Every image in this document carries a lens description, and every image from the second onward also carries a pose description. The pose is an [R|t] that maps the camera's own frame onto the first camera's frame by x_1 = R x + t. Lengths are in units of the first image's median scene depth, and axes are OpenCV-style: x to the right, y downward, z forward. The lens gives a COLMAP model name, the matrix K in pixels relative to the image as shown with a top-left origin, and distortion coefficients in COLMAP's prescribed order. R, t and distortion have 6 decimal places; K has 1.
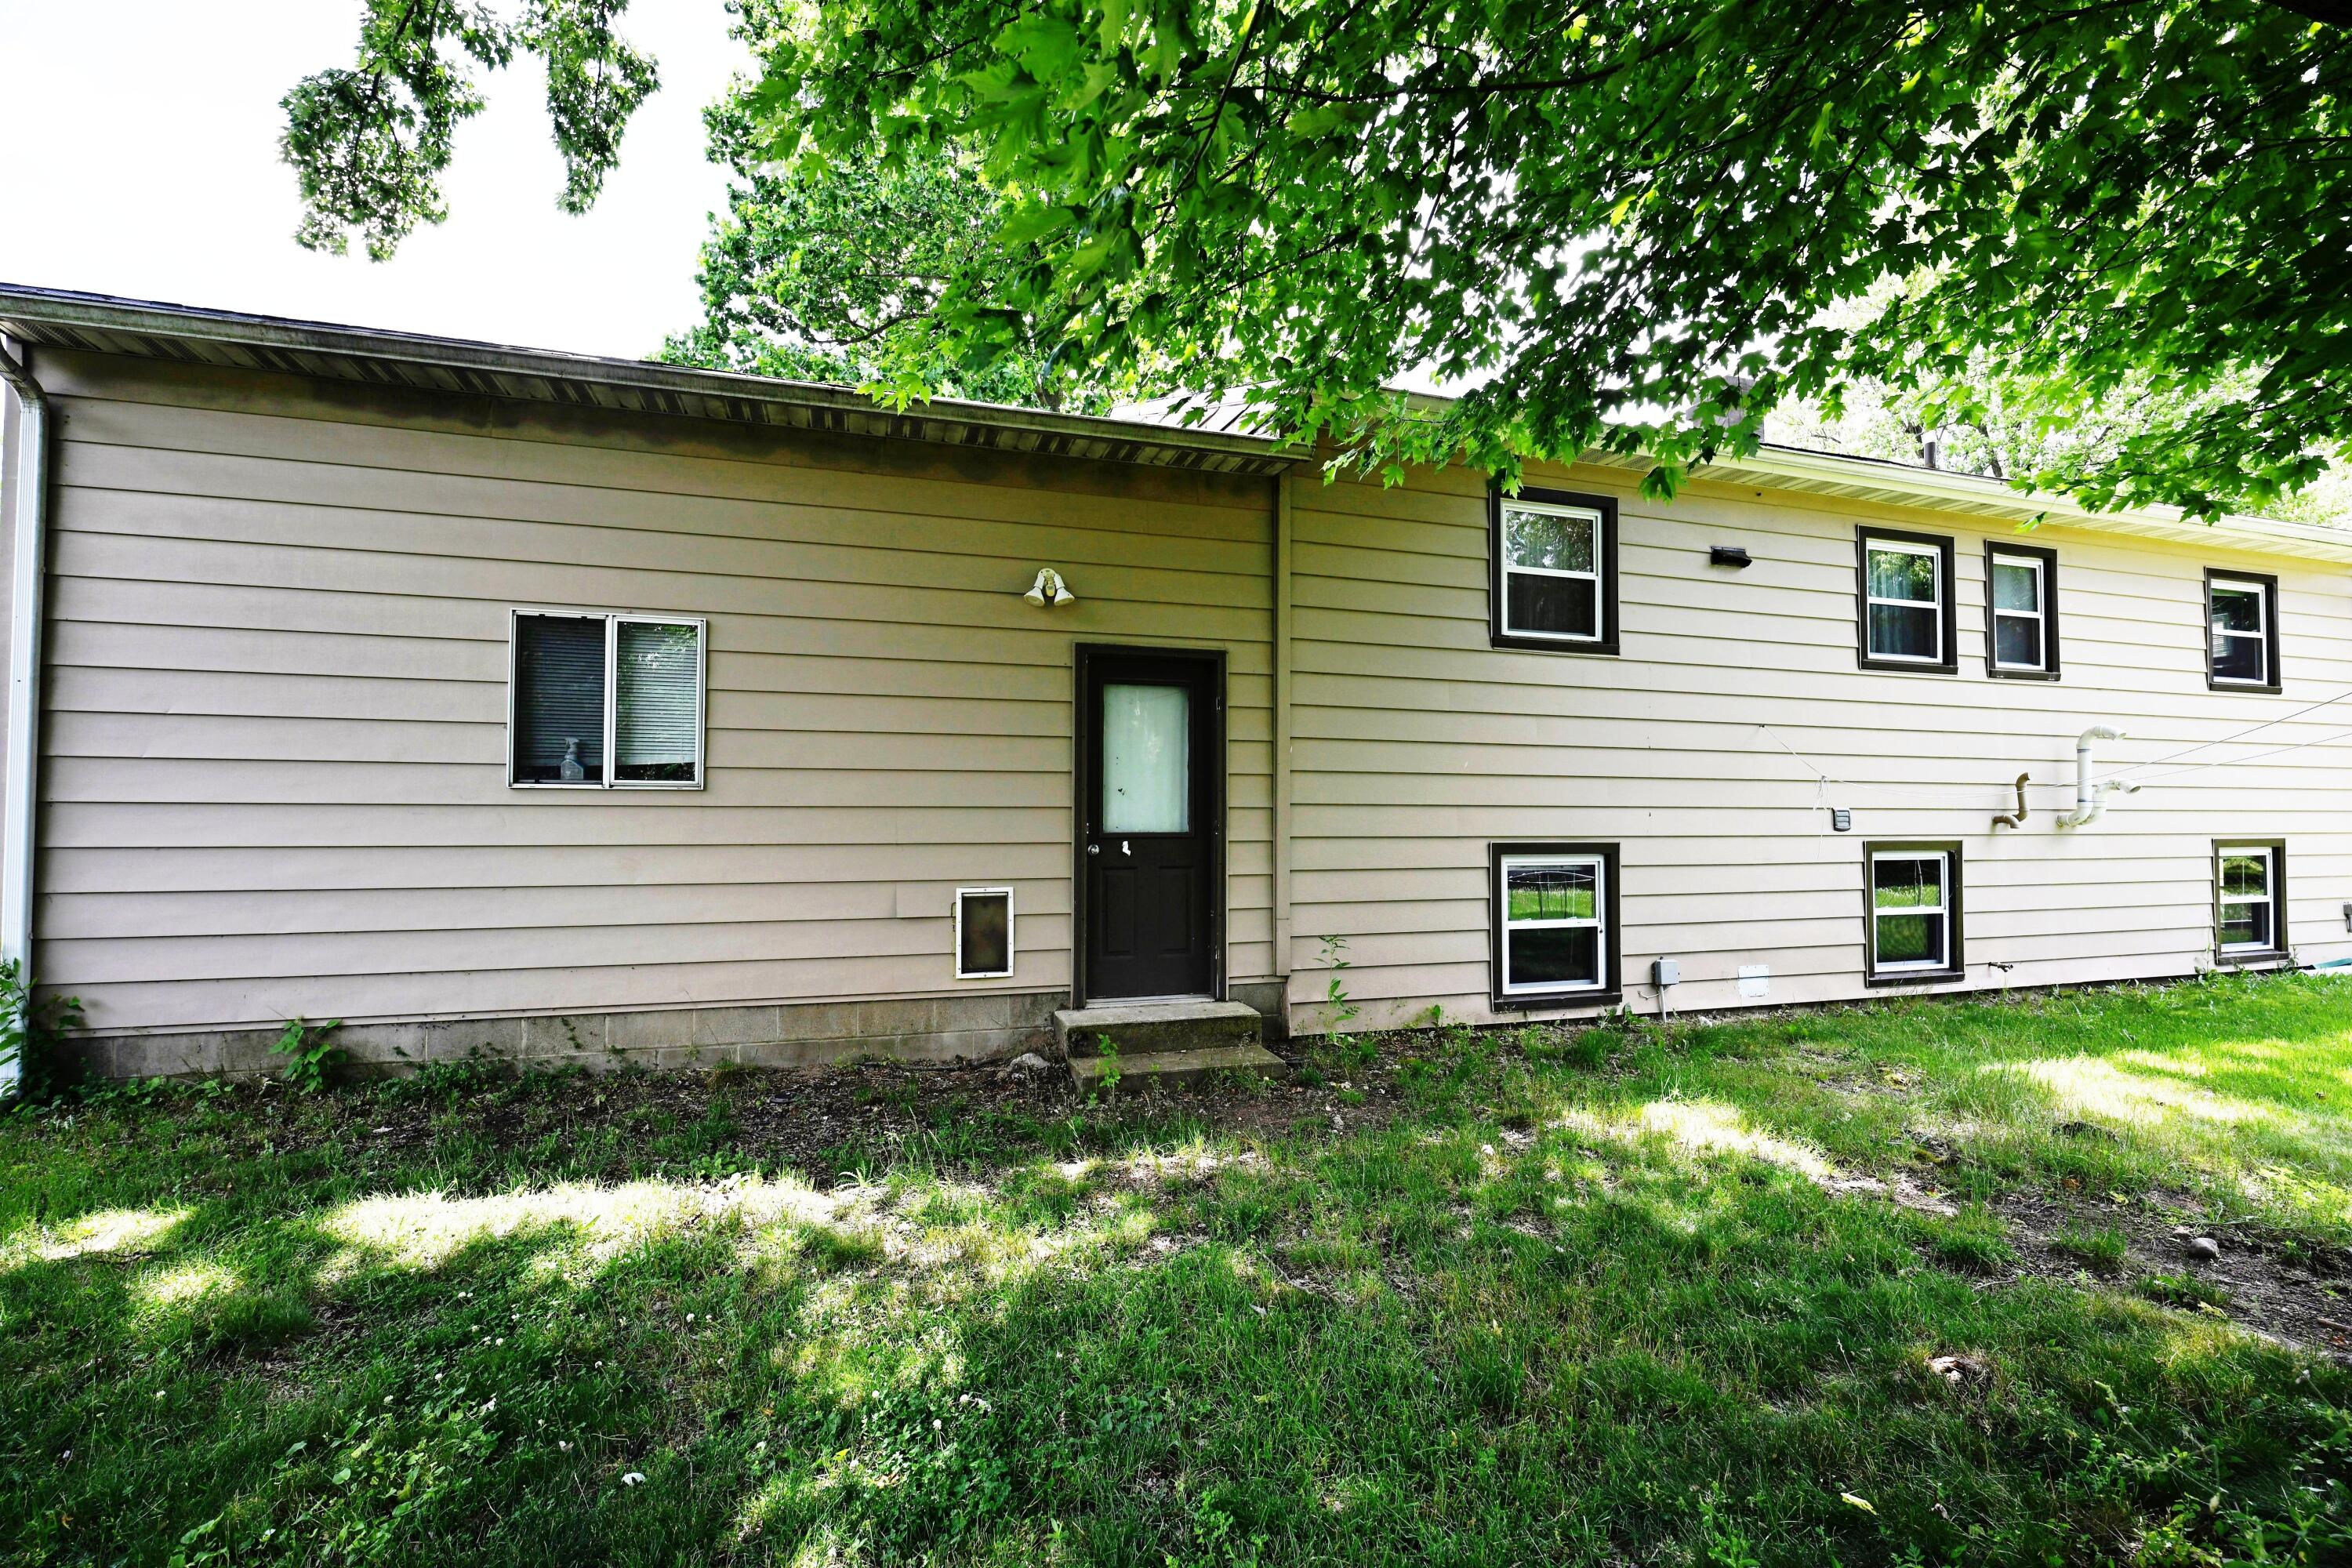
lens RADIAL K [[952.9, 0, 1337.5], [0, 952.9, 792.0], [0, 0, 1]] dist [0.000180, 0.000038]
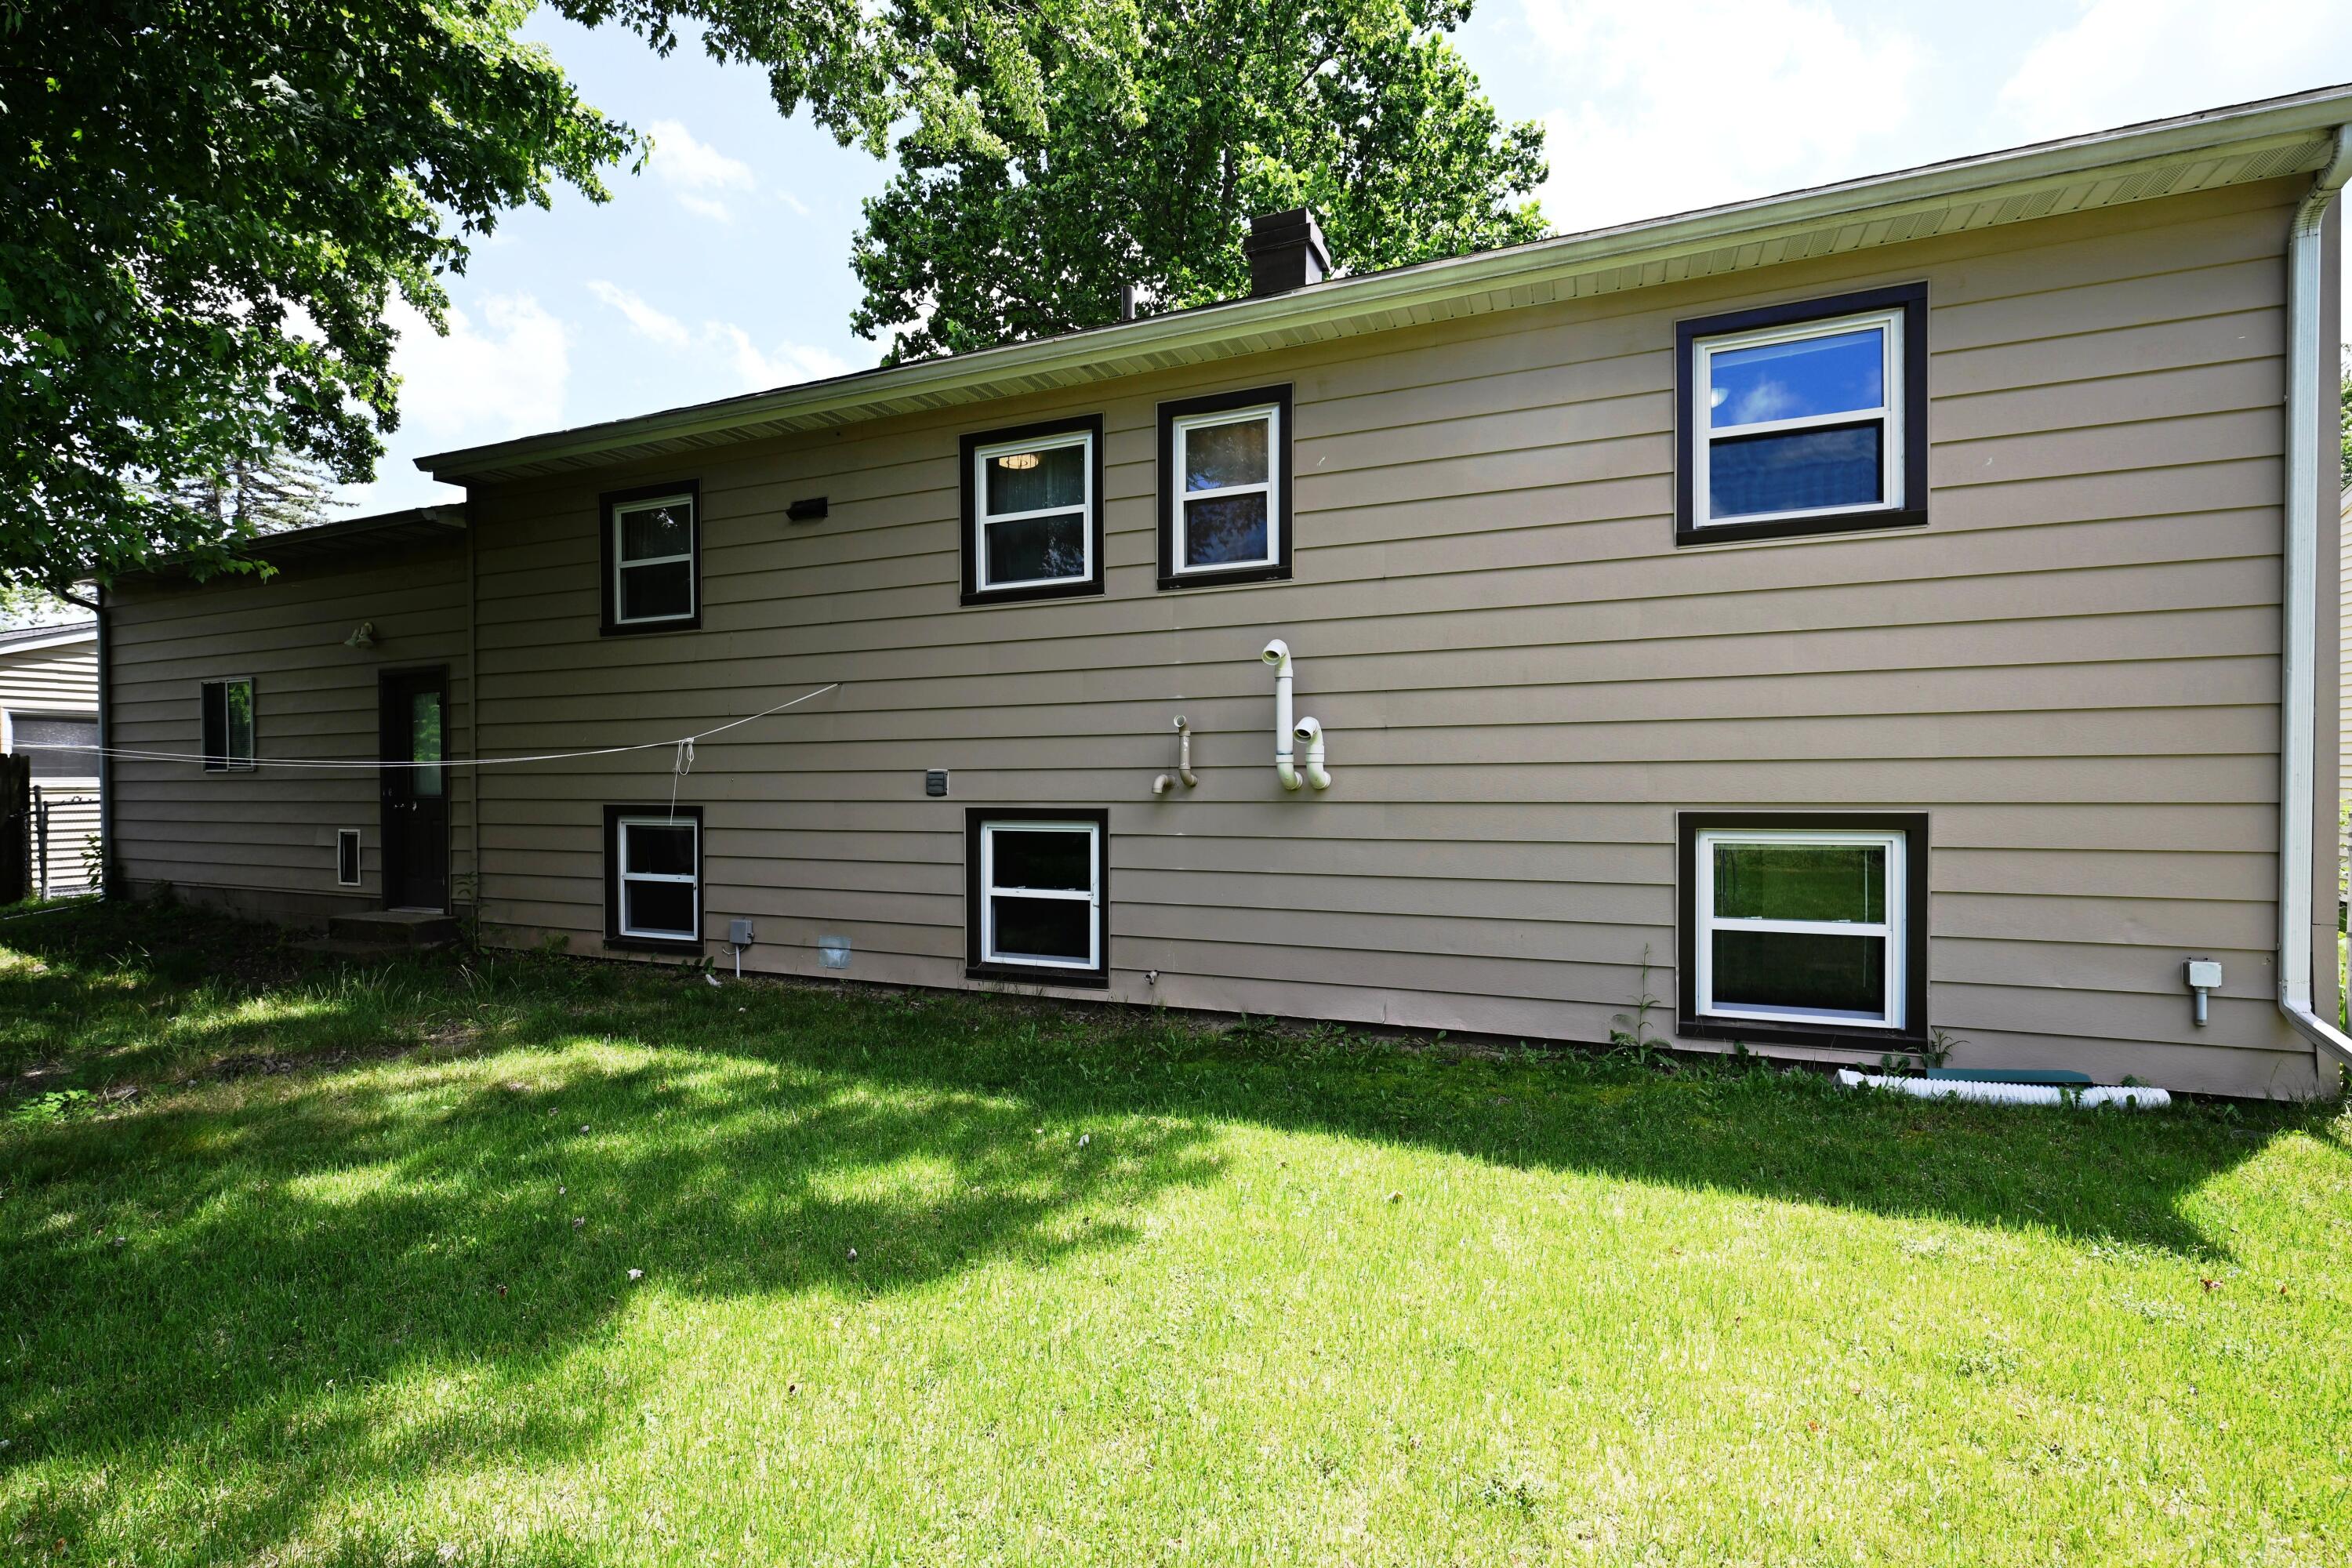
lens RADIAL K [[1039.5, 0, 1176.0], [0, 1039.5, 784.0], [0, 0, 1]] dist [0.000314, 0.000212]
pose [[0.760103, -0.005017, -0.649783, 1.247986], [0.025064, 0.999452, 0.021602, 0.014303], [0.649319, -0.032706, 0.759813, 0.396647]]
